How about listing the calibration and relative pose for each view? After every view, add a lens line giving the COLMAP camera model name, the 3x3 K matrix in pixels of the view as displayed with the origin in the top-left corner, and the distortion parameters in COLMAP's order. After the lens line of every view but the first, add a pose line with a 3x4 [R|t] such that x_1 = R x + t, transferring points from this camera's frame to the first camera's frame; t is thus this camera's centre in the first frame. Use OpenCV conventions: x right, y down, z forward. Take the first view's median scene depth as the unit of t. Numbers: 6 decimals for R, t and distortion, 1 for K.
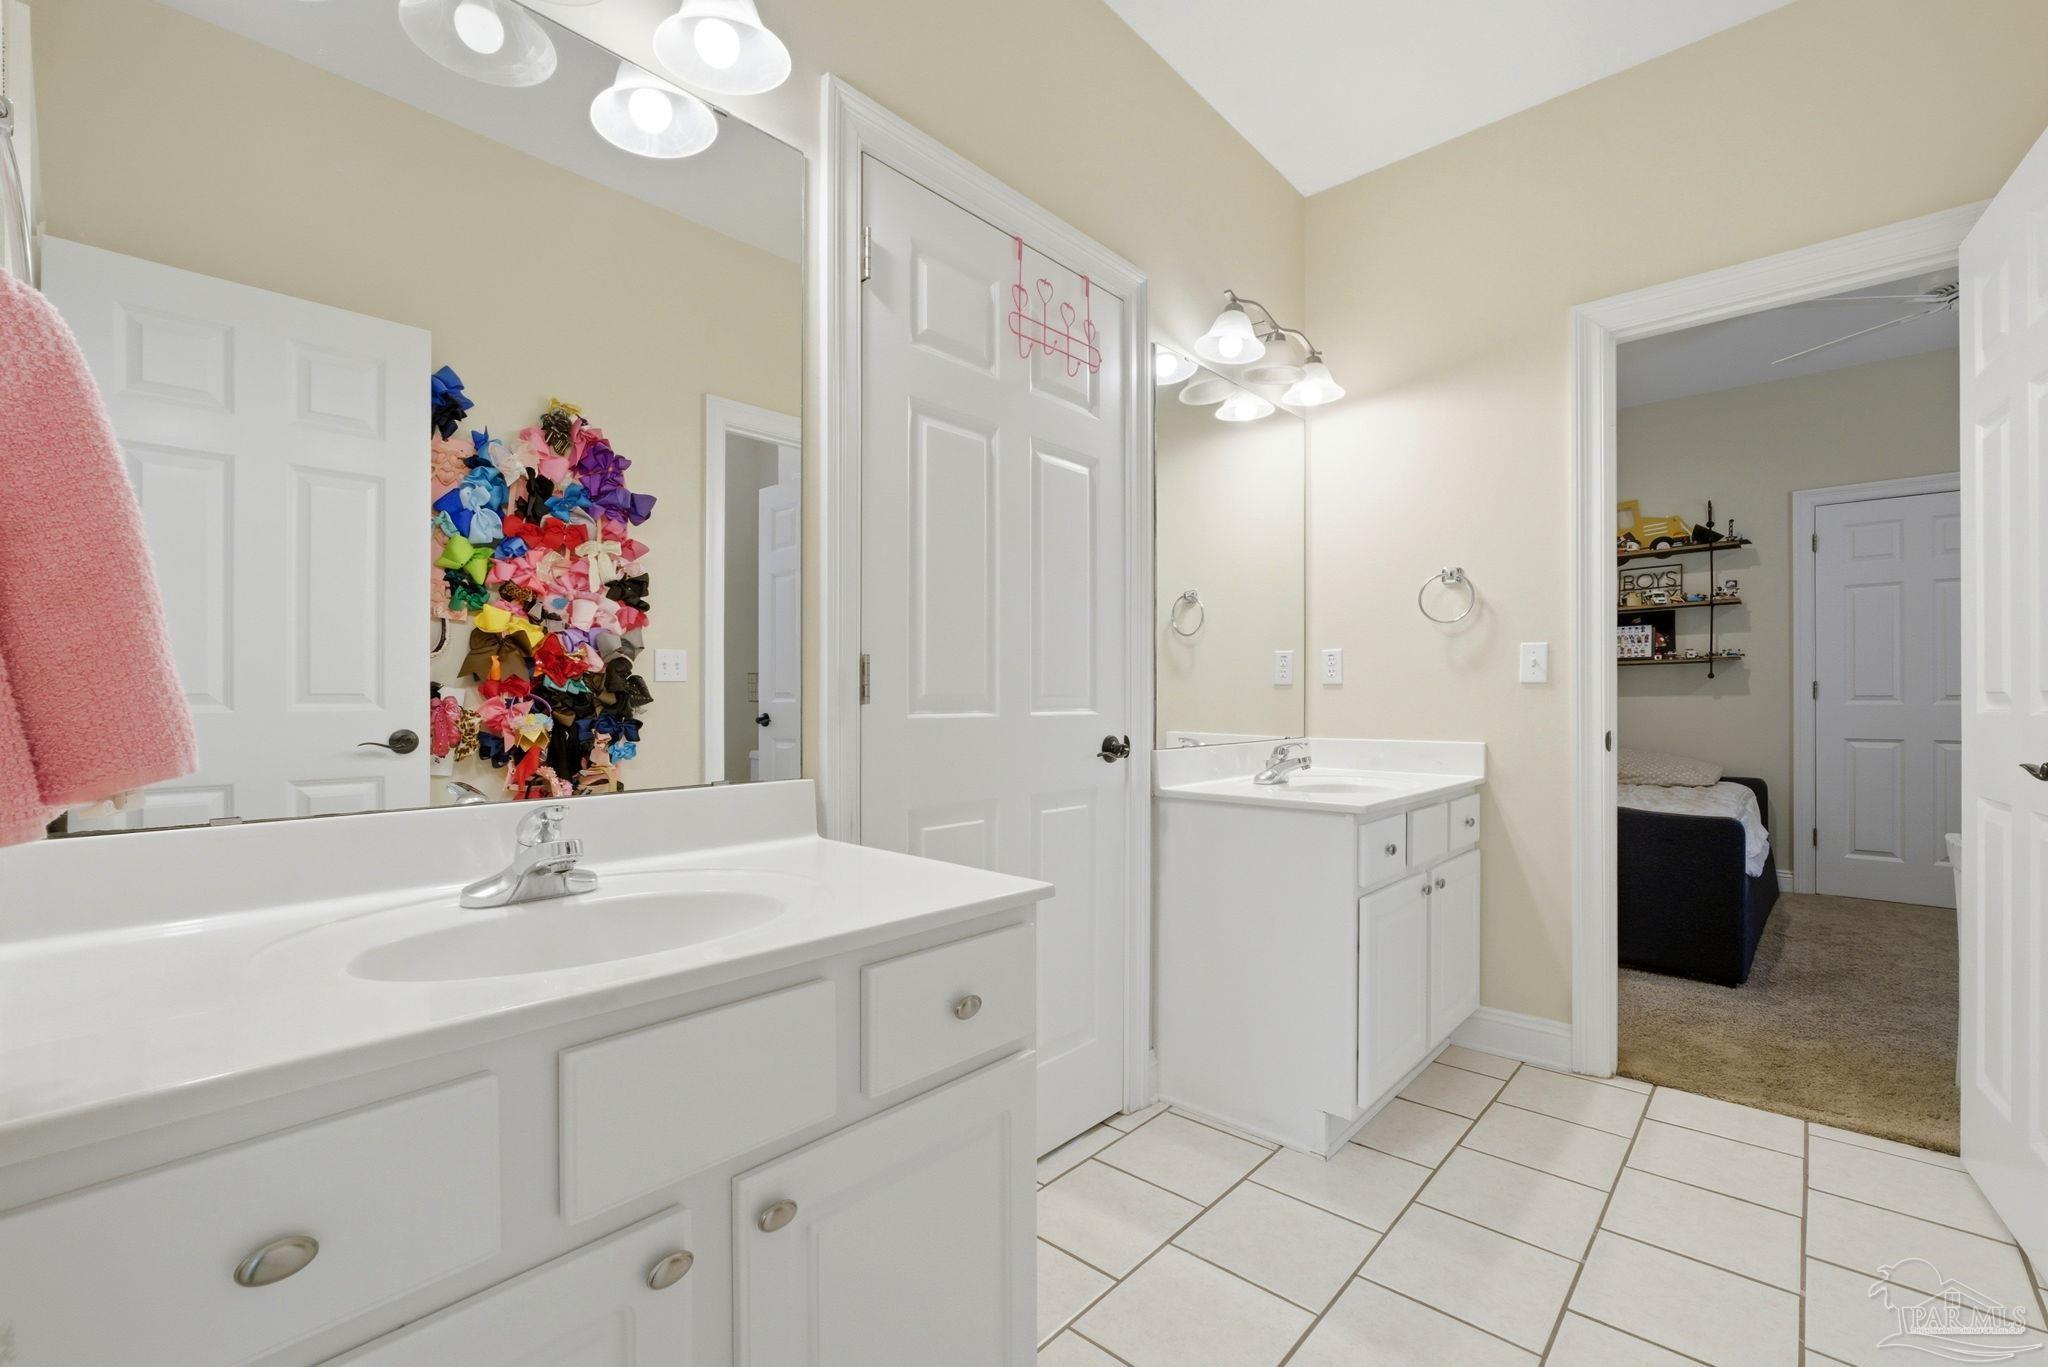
lens RADIAL K [[878.1, 0, 1032.8], [0, 878.1, 683.1], [0, 0, 1]] dist [0.000537, 0.000316]
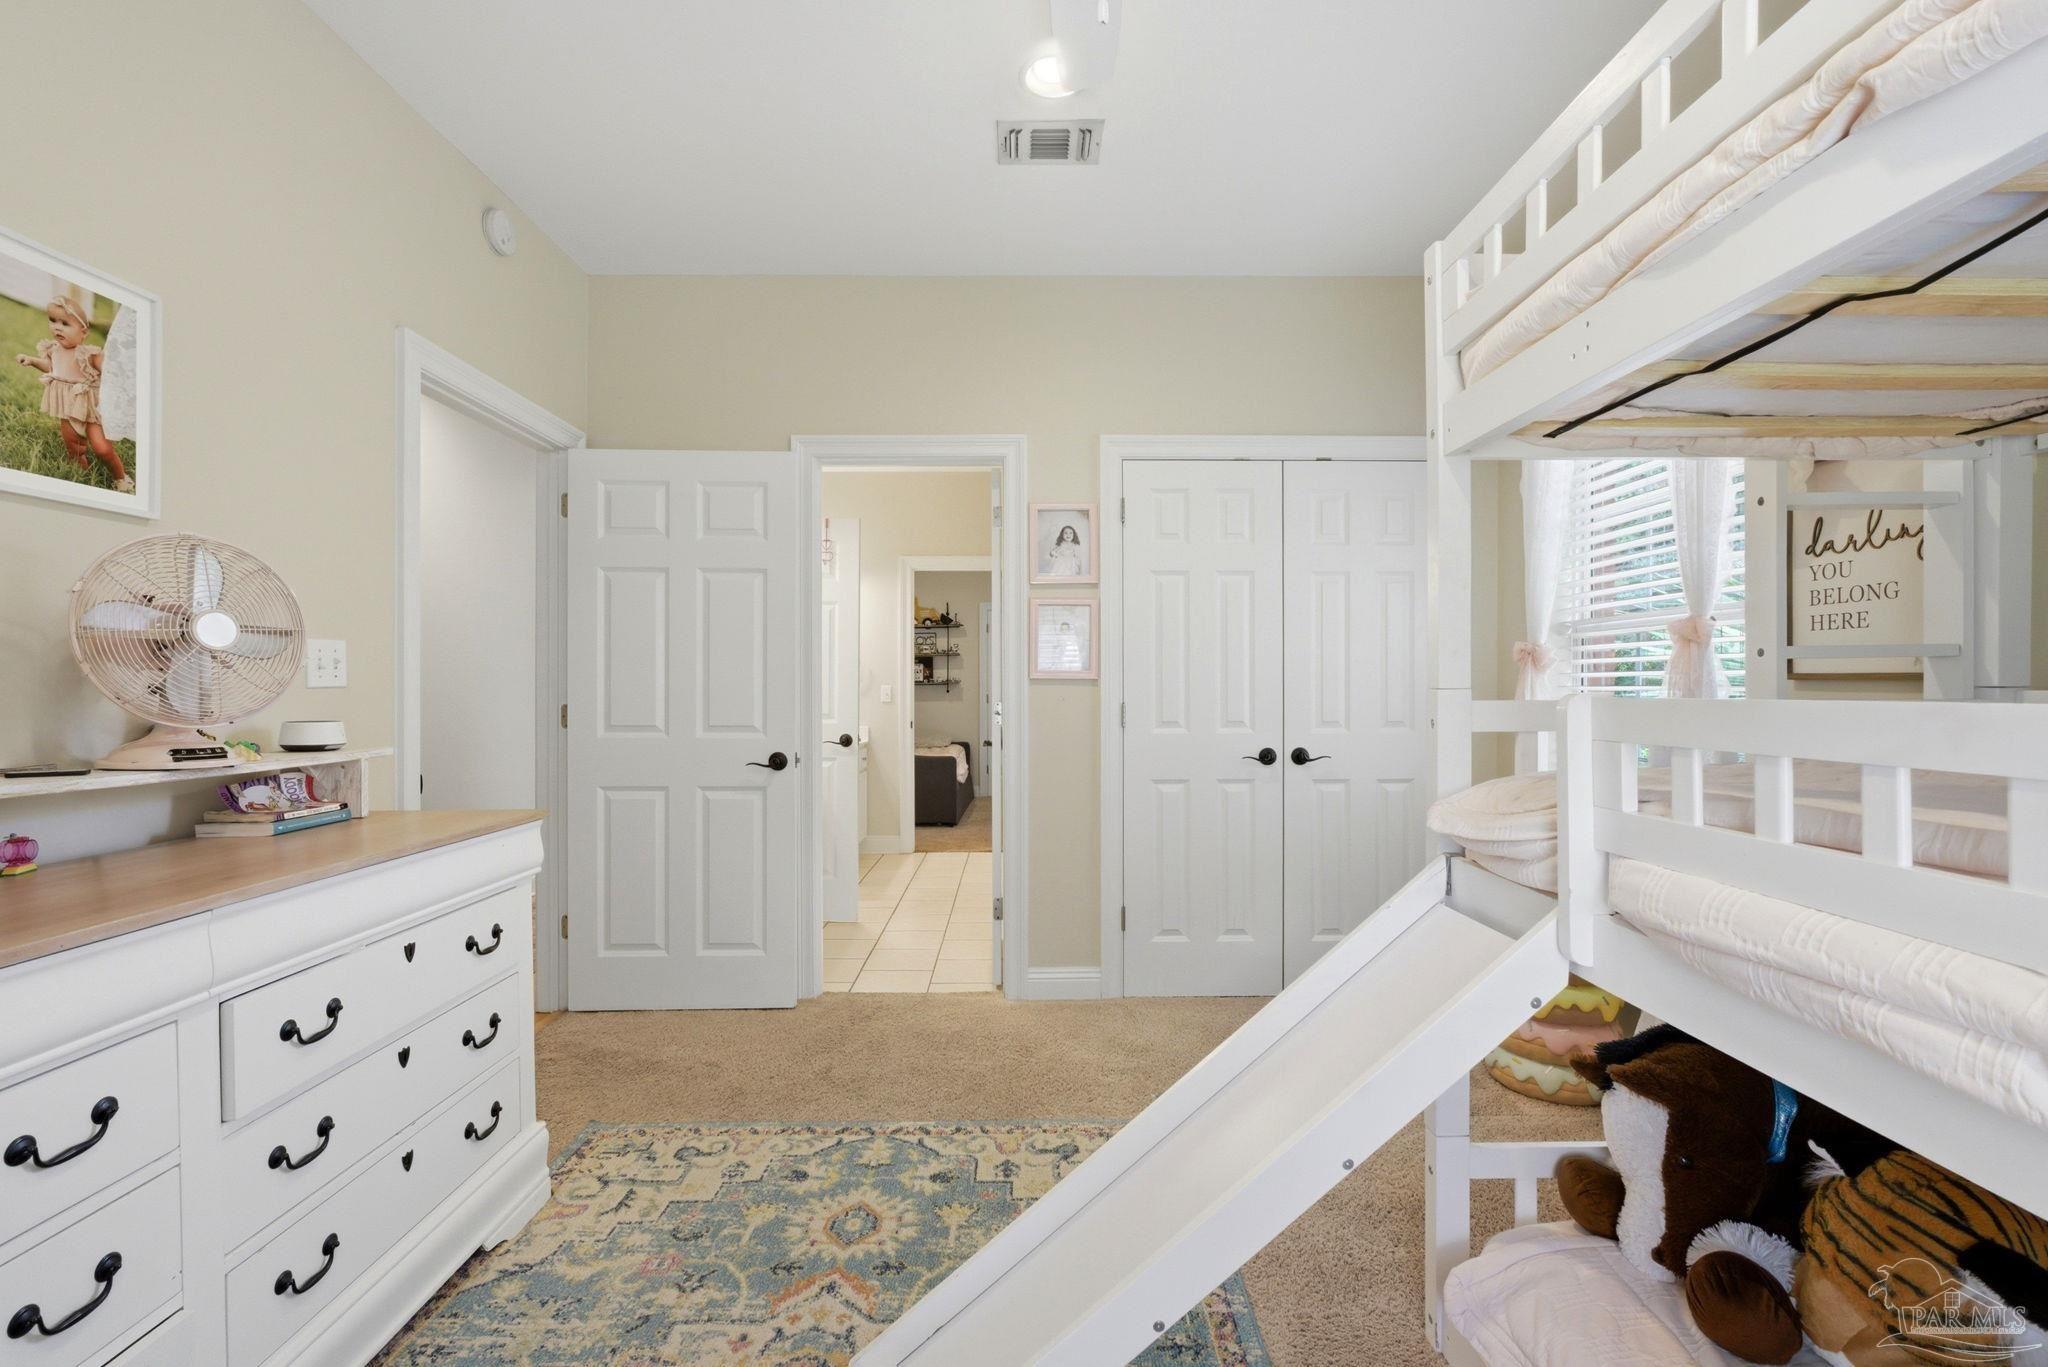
lens RADIAL K [[878.1, 0, 1032.8], [0, 878.1, 683.1], [0, 0, 1]] dist [0.000537, 0.000316]
pose [[0.734516, -0.003760, 0.678581, -0.449820], [-0.002746, 0.999960, 0.008513, -0.045872], [-0.678586, -0.008117, 0.734476, -0.610802]]
